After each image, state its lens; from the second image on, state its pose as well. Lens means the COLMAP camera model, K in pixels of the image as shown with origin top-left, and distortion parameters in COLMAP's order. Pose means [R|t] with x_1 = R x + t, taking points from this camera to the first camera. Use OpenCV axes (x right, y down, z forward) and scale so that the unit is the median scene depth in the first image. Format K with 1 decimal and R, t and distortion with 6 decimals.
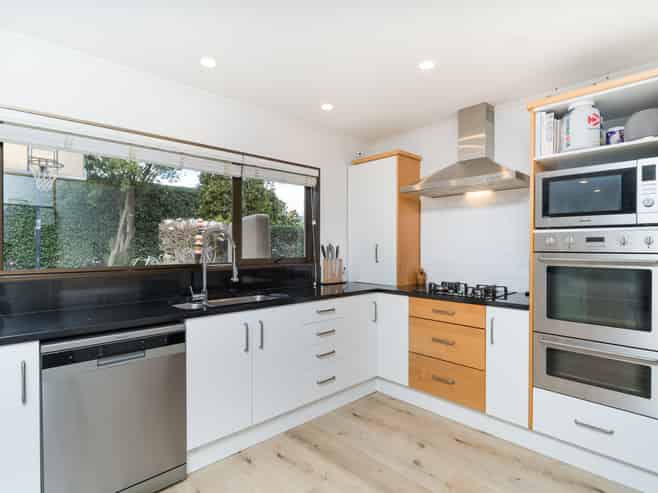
lens RADIAL K [[355.0, 0, 331.2], [0, 355.0, 249.0], [0, 0, 1]] dist [-0.000863, -0.000820]
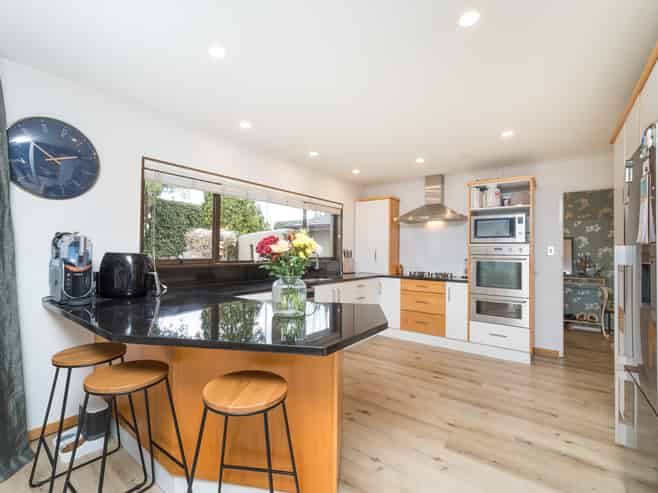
lens RADIAL K [[289.9, 0, 322.3], [0, 289.9, 247.0], [0, 0, 1]] dist [0.000929, 0.000155]
pose [[0.991428, 0.015804, 0.129694, -0.421514], [-0.012805, 0.999632, -0.023921, 0.013605], [-0.130024, 0.022055, 0.991266, -0.471875]]
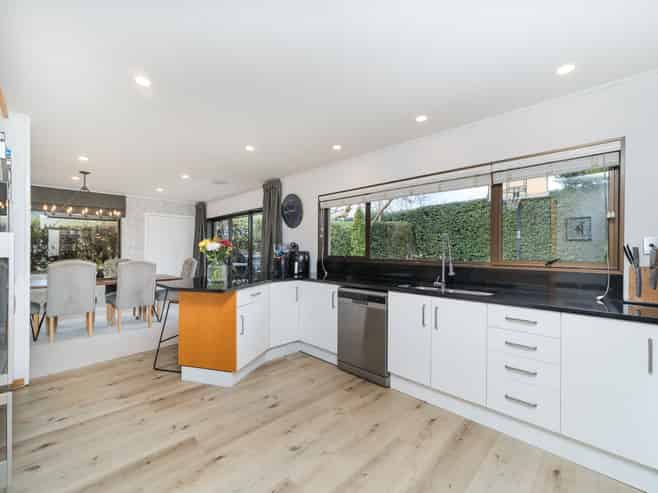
lens RADIAL K [[289.9, 0, 322.3], [0, 289.9, 247.0], [0, 0, 1]] dist [0.000929, 0.000155]
pose [[0.008226, -0.010499, -0.999911, 0.755163], [-0.016215, 0.999812, -0.010631, 0.011783], [0.999835, 0.016301, 0.008055, 0.554000]]
